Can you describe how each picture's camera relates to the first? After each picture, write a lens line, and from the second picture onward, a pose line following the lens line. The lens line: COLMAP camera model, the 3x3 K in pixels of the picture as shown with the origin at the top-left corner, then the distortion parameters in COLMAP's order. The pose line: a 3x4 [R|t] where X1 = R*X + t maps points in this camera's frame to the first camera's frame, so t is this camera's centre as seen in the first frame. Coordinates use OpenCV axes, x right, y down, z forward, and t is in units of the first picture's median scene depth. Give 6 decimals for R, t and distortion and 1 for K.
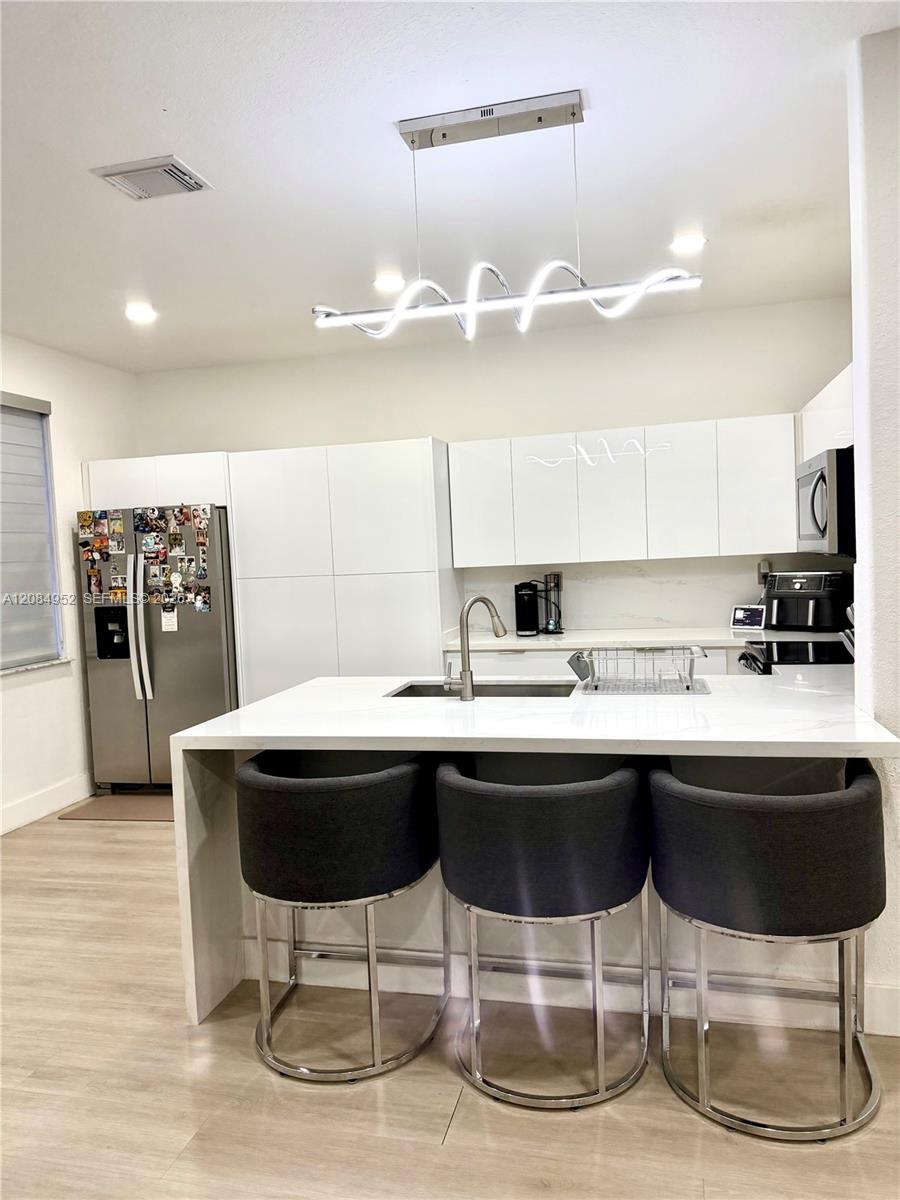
lens RADIAL K [[873.1, 0, 450.0], [0, 873.1, 600.0], [0, 0, 1]] dist [0.063422, -0.064705]
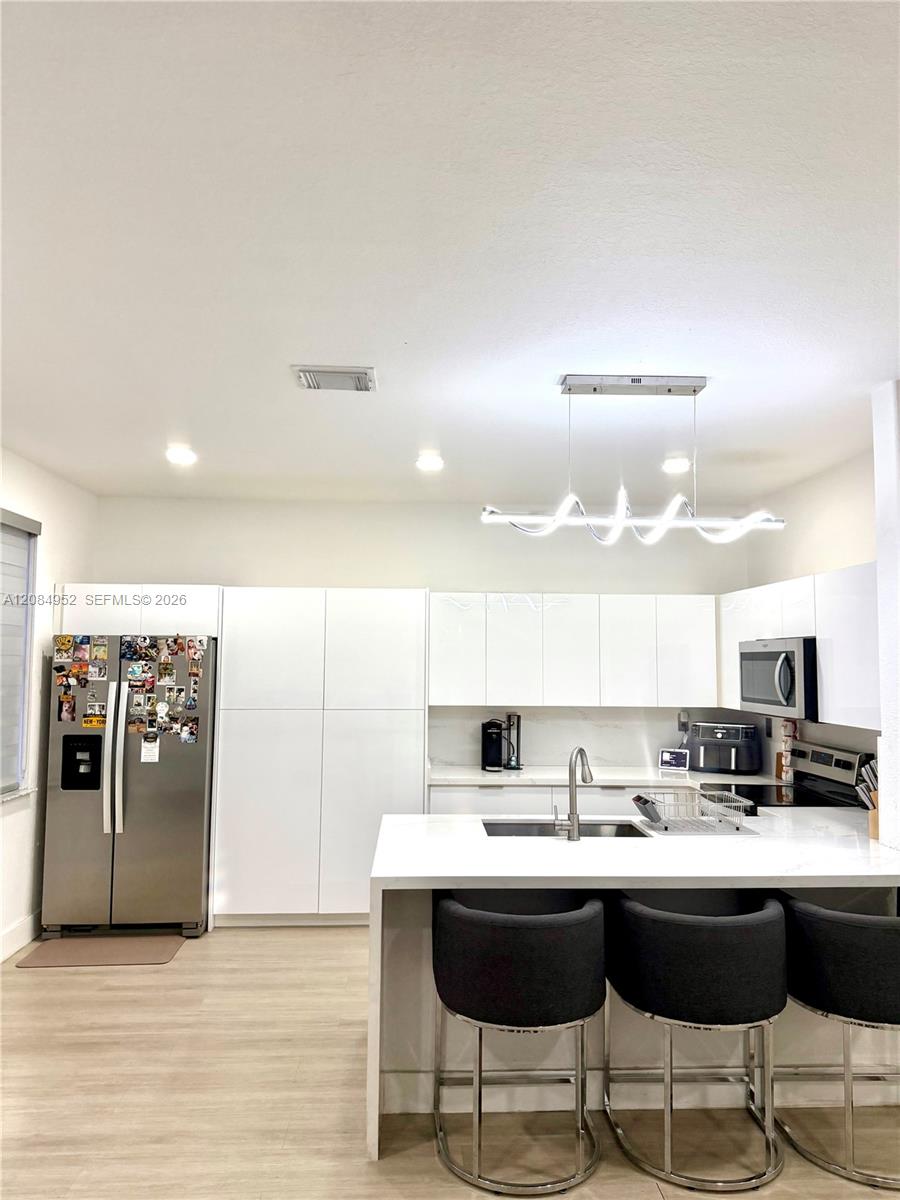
lens RADIAL K [[873.1, 0, 450.0], [0, 873.1, 600.0], [0, 0, 1]] dist [0.063422, -0.064705]
pose [[0.952354, 0.072862, 0.296162, -0.306774], [-0.034355, 0.990492, -0.133209, -0.024393], [-0.303052, 0.116688, 0.945803, -0.057566]]
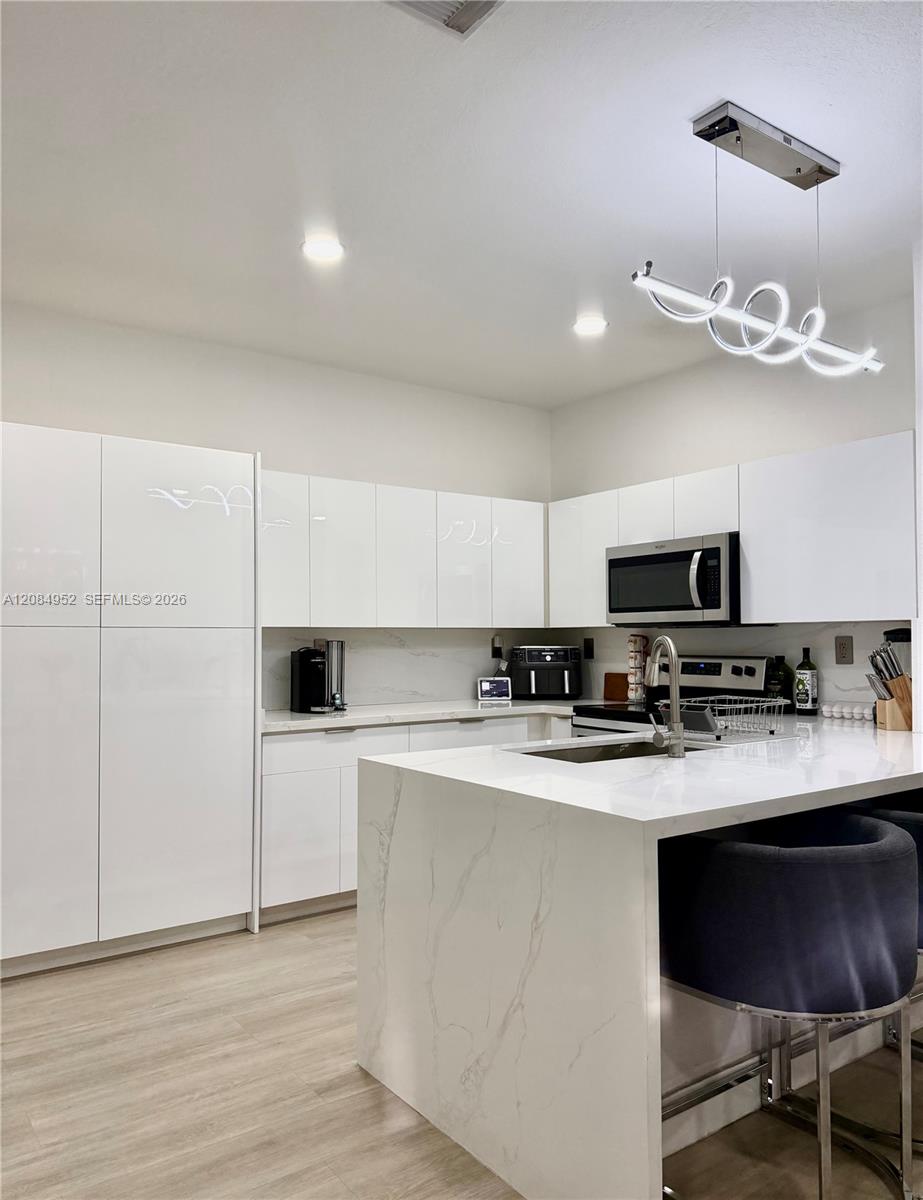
lens RADIAL K [[881.7, 0, 454.0], [0, 881.7, 620.8], [0, 0, 1]] dist [0.007697, 0.005034]
pose [[0.630055, 0.057916, 0.774388, -0.484540], [0.018612, 0.995802, -0.089619, 0.030960], [-0.776327, 0.070878, 0.626332, 0.364271]]
